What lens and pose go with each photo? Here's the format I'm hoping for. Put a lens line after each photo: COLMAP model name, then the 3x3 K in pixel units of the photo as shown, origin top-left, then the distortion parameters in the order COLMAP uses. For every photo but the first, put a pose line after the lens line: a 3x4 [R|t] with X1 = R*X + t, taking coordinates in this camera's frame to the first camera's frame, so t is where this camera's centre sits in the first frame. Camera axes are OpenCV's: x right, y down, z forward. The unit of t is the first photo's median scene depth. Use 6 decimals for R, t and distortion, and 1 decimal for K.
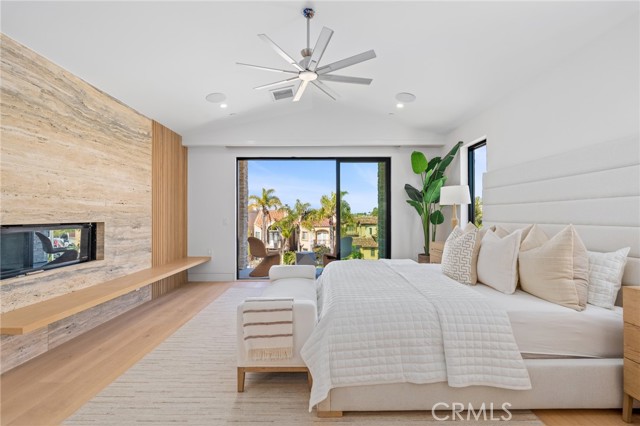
lens RADIAL K [[285.9, 0, 321.5], [0, 285.9, 213.9], [0, 0, 1]] dist [0.000775, 0.002458]
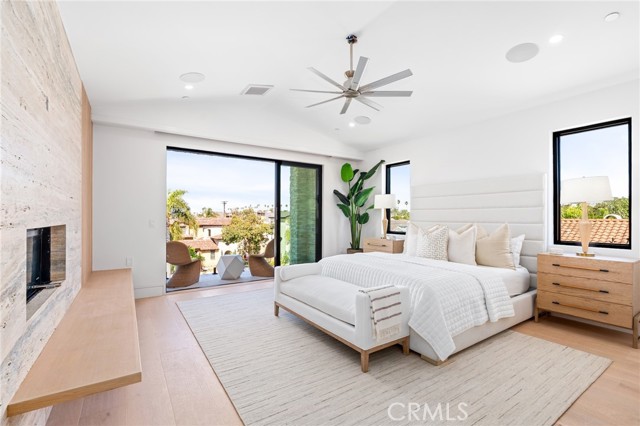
lens RADIAL K [[285.9, 0, 320.2], [0, 285.9, 216.6], [0, 0, 1]] dist [0.000775, 0.002458]
pose [[0.835161, 0.004035, 0.549991, -0.521711], [-0.007408, 0.999965, 0.003913, 0.001432], [-0.549956, -0.007342, 0.835161, 0.077393]]
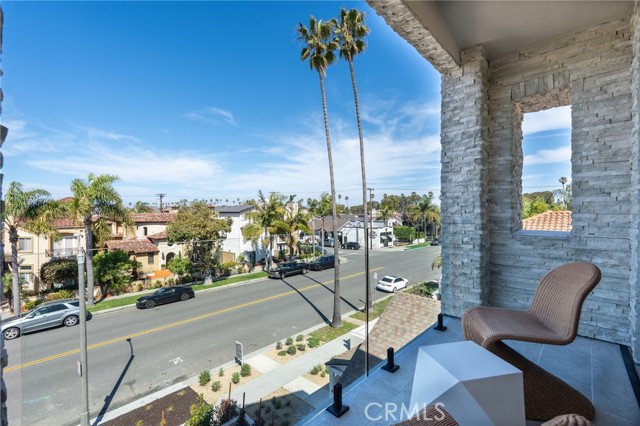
lens RADIAL K [[285.9, 0, 317.8], [0, 285.9, 208.8], [0, 0, 1]] dist [0.000775, 0.002458]
pose [[0.714942, 0.005161, 0.699164, -0.437099], [-0.001707, 0.999983, -0.005636, 0.042258], [-0.699181, 0.002836, 0.714939, 1.522434]]
